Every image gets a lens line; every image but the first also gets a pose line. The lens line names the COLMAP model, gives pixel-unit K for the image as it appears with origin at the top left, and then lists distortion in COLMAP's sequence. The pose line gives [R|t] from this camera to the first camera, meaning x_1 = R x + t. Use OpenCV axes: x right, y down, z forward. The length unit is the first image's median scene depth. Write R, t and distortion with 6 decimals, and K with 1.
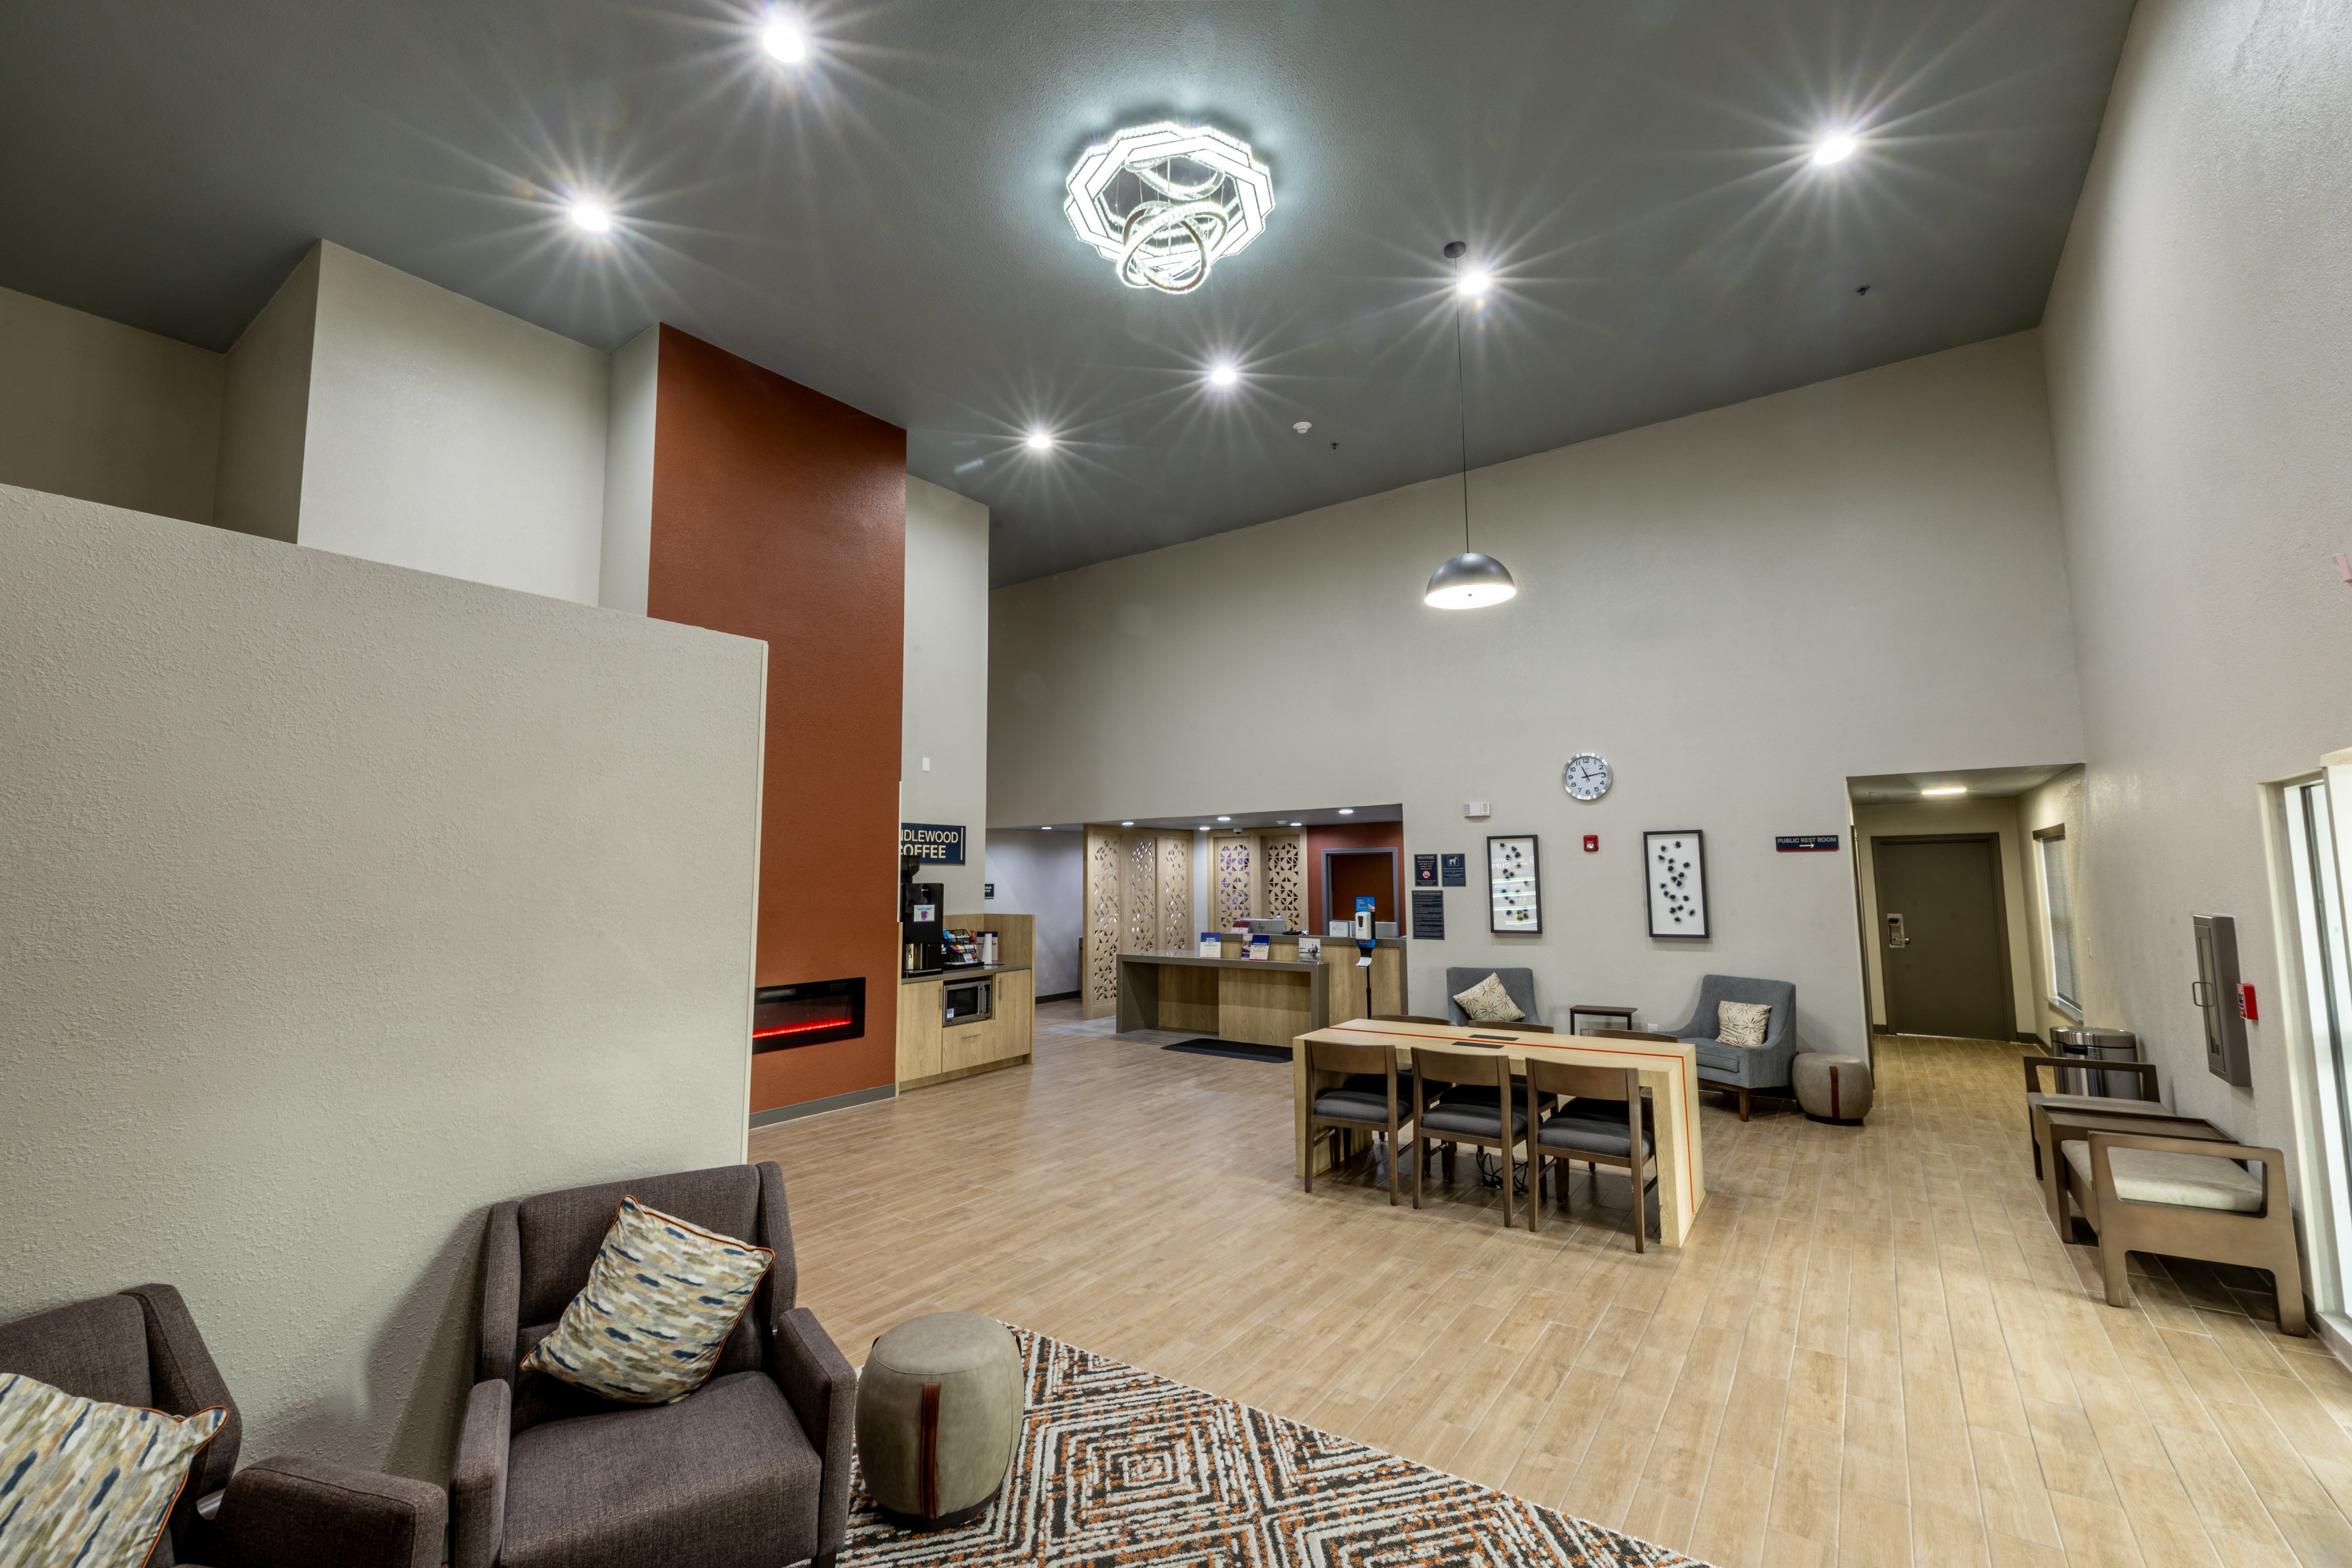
lens RADIAL K [[992.4, 0, 1188.5], [0, 992.4, 790.0], [0, 0, 1]] dist [-0.000962, -0.000342]
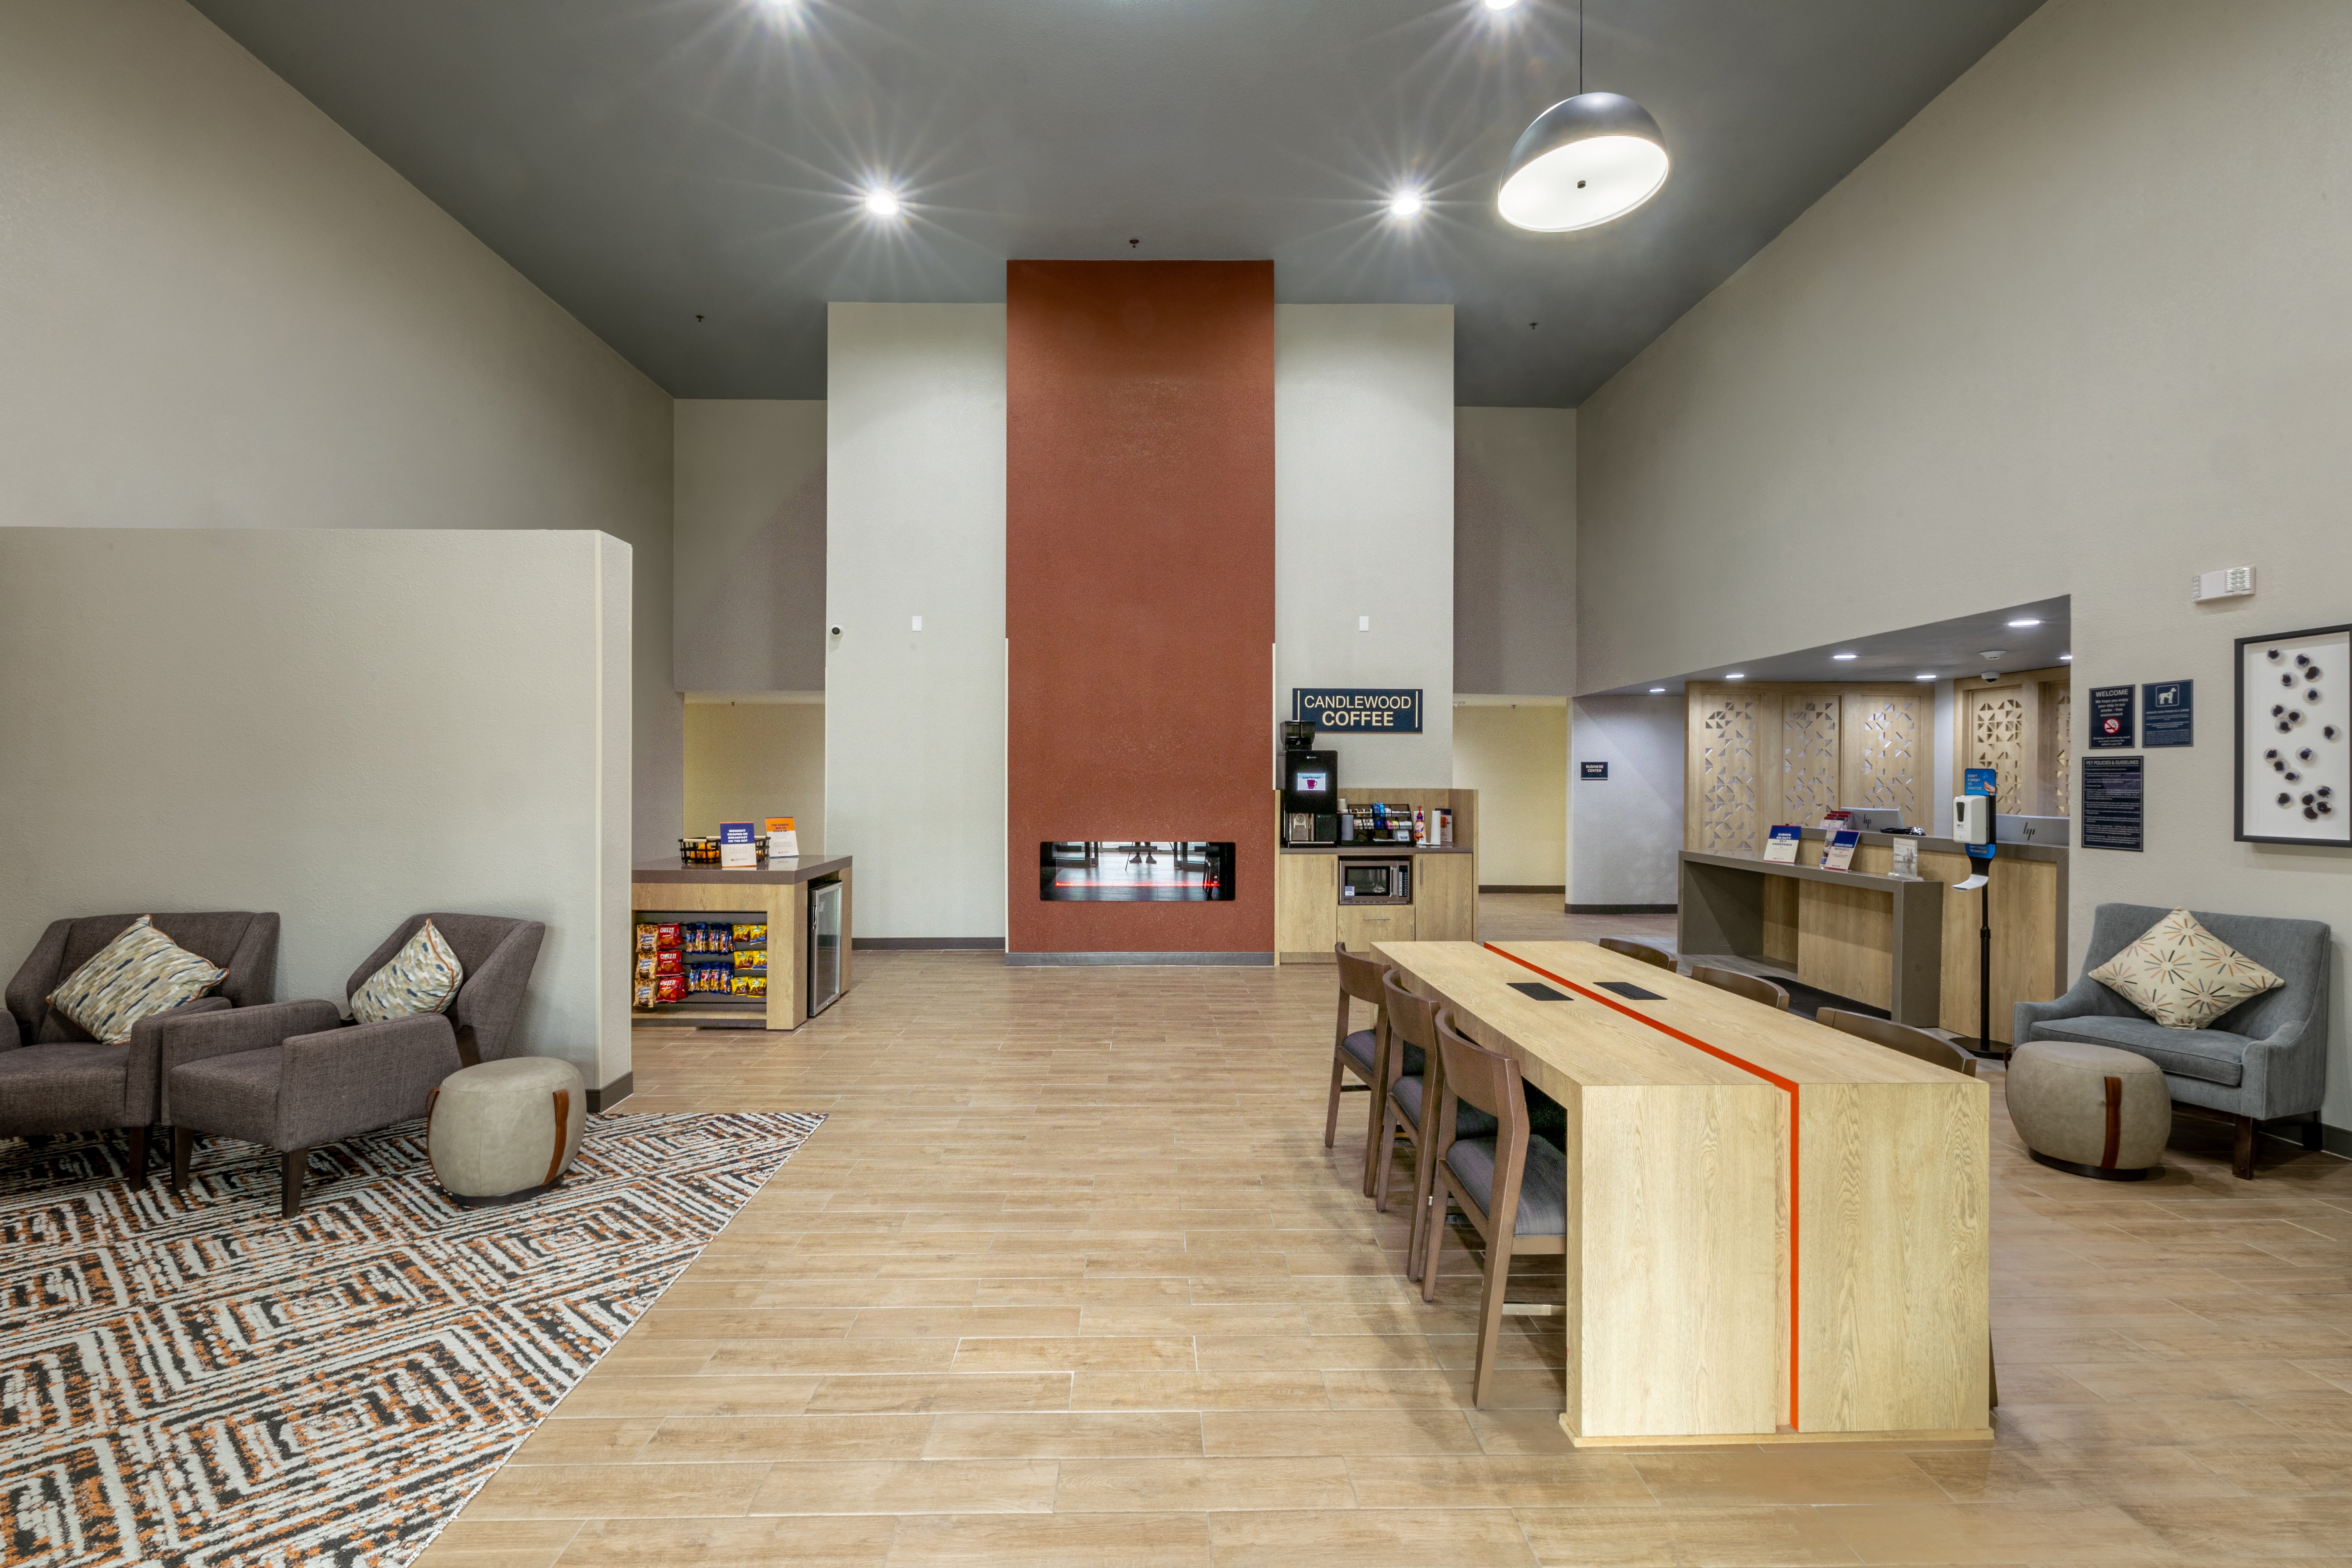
lens RADIAL K [[1011.1, 0, 1163.7], [0, 1011.1, 791.9], [0, 0, 1]] dist [0.000231, -0.000305]
pose [[0.583732, 0.018864, -0.811727, 0.387258], [0.064472, 0.995497, 0.069498, 0.052020], [0.809382, -0.092902, 0.579887, 0.296723]]
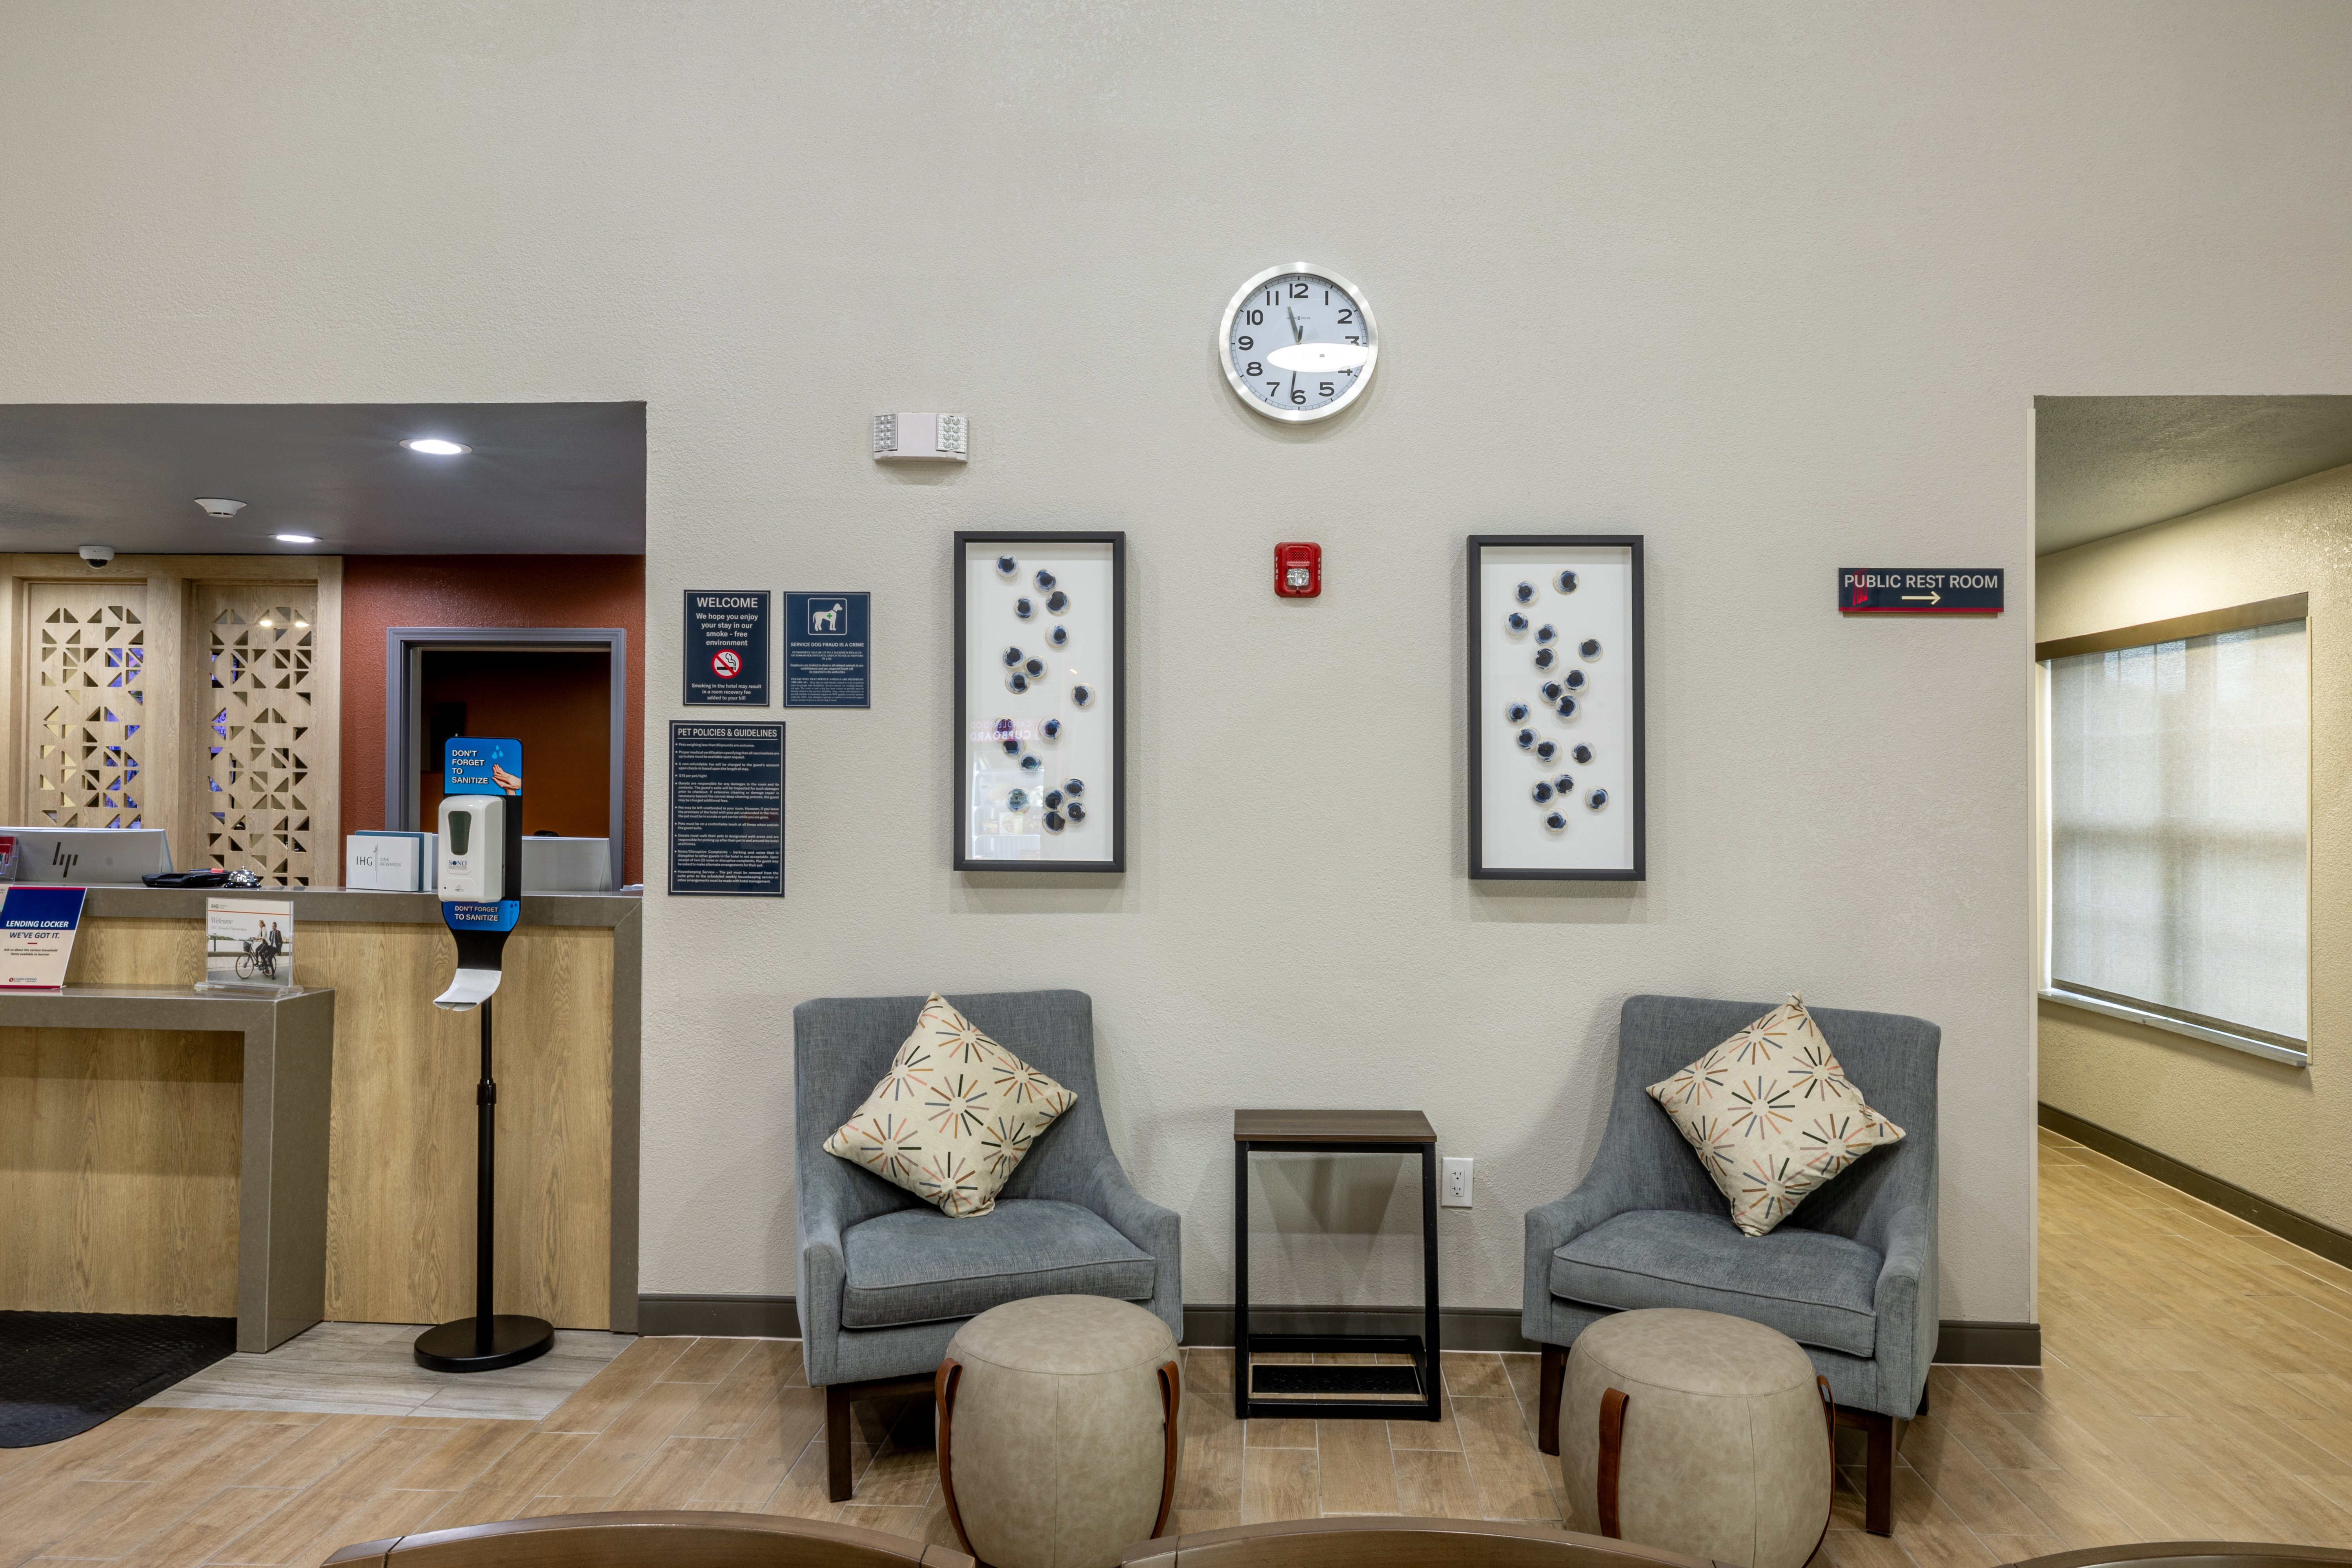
lens RADIAL K [[1563.9, 0, 1219.3], [0, 1563.9, 786.8], [0, 0, 1]] dist [-0.002480, 0.003236]
pose [[0.843403, 0.017538, 0.536995, 0.124939], [-0.066041, 0.995272, 0.071217, 0.080792], [-0.533207, -0.095529, 0.840574, 0.569706]]
